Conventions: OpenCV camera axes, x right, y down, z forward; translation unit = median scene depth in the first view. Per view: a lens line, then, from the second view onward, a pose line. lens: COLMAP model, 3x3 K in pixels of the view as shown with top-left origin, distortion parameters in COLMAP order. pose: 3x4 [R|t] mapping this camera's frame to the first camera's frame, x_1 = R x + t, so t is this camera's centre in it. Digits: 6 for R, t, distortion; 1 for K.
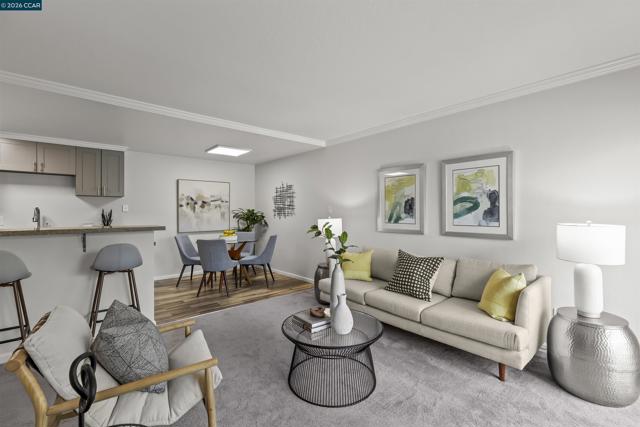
lens RADIAL K [[289.3, 0, 317.8], [0, 289.3, 216.8], [0, 0, 1]] dist [0.002548, 0.000461]
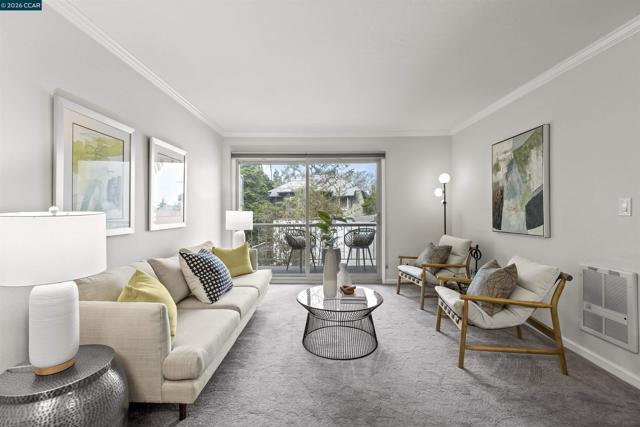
lens RADIAL K [[281.5, 0, 320.0], [0, 281.5, 213.5], [0, 0, 1]] dist [0.000141, -0.000030]
pose [[-0.758444, -0.007950, 0.651689, -0.372298], [0.010038, 0.999665, 0.023877, 0.003011], [-0.651660, 0.024650, -0.758110, 1.121939]]
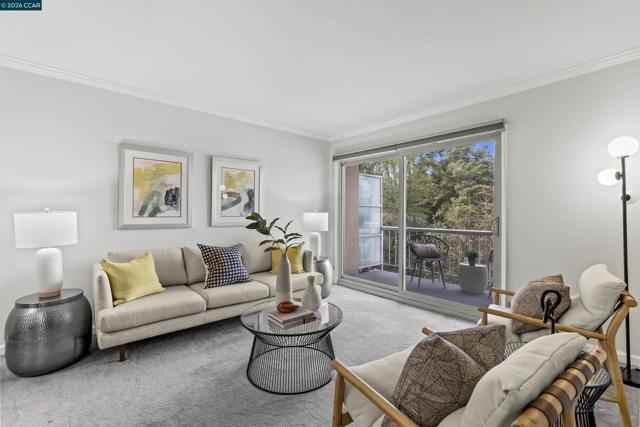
lens RADIAL K [[287.2, 0, 326.0], [0, 287.2, 212.9], [0, 0, 1]] dist [0.001003, -0.000001]
pose [[-0.022782, -0.002533, 0.999737, -0.548925], [0.009928, 0.999947, 0.002760, 0.013463], [-0.999691, 0.009988, -0.022756, 0.531608]]
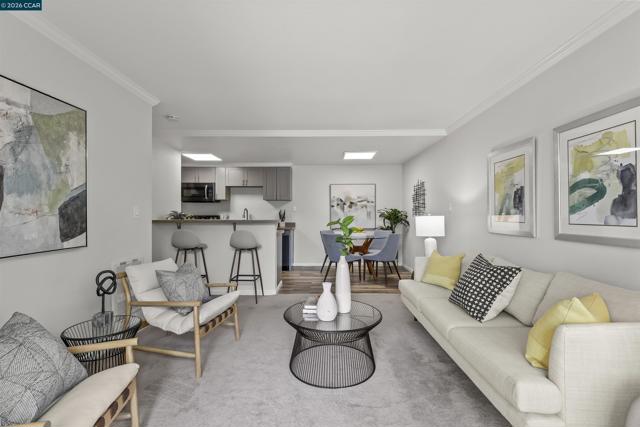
lens RADIAL K [[289.3, 0, 317.8], [0, 289.3, 216.8], [0, 0, 1]] dist [0.002548, 0.000461]
pose [[0.743916, 0.004507, -0.668258, 0.412263], [-0.011935, 0.999907, -0.006542, 0.020266], [0.668167, 0.012842, 0.743901, 0.108794]]
